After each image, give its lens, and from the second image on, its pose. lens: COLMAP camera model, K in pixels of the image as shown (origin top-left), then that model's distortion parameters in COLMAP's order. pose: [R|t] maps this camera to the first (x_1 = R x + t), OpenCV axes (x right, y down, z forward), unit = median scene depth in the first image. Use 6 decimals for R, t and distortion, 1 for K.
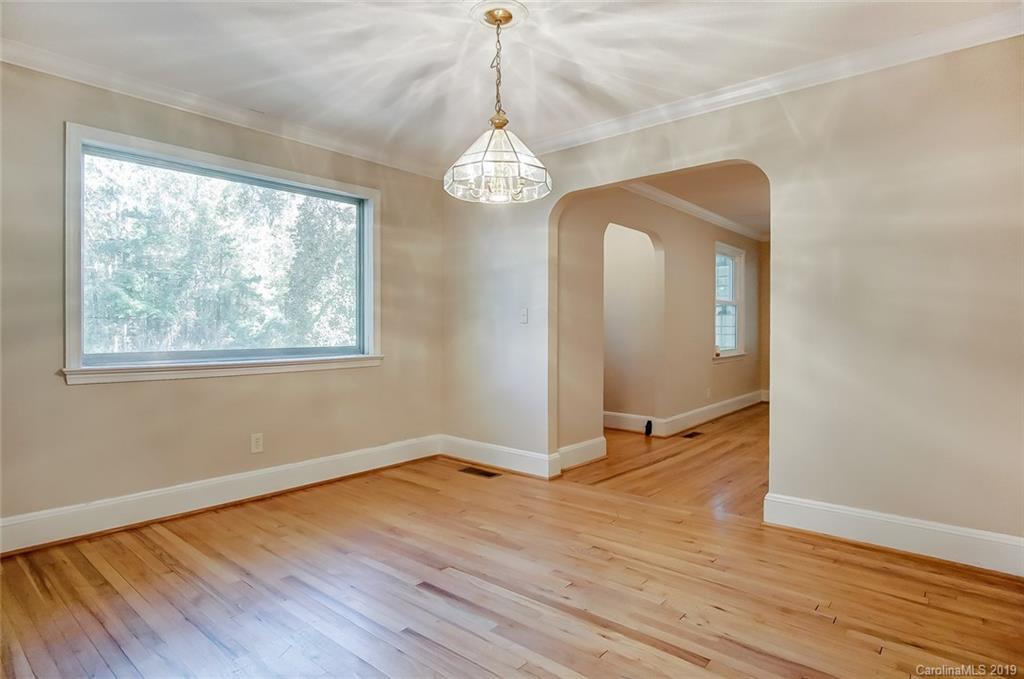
lens RADIAL K [[552.1, 0, 506.8], [0, 552.1, 330.6], [0, 0, 1]] dist [-0.026071, 0.002979]
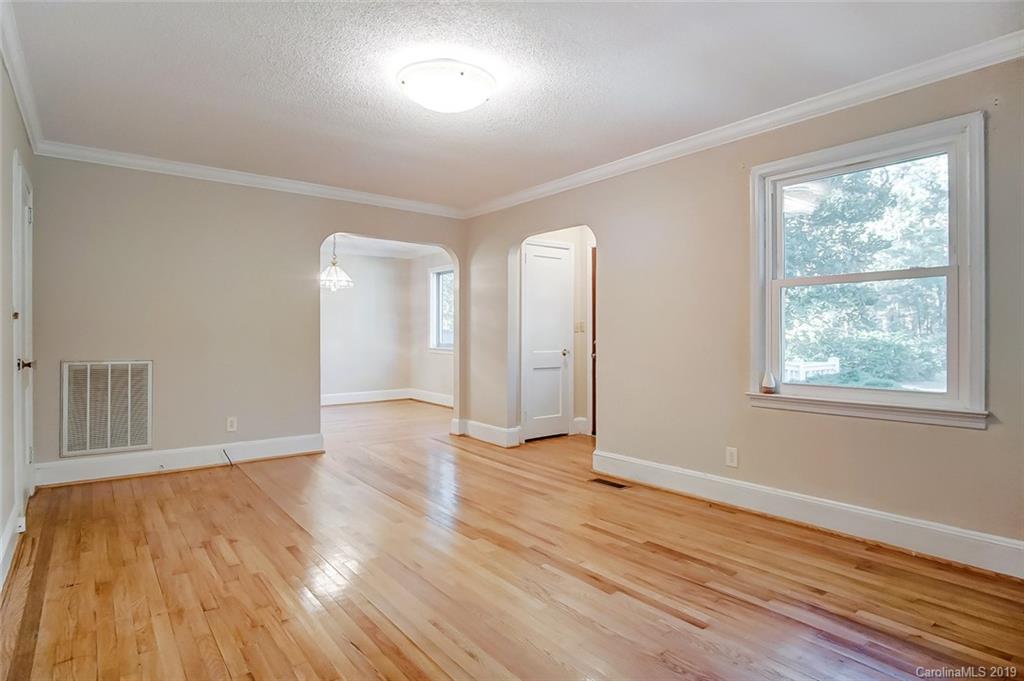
lens RADIAL K [[552.1, 0, 506.8], [0, 552.1, 331.6], [0, 0, 1]] dist [-0.026071, 0.002979]
pose [[-0.209767, -0.002519, -0.977748, 1.754030], [-0.005492, 0.999984, -0.001398, -0.014386], [0.977736, 0.005077, -0.209777, 1.670900]]
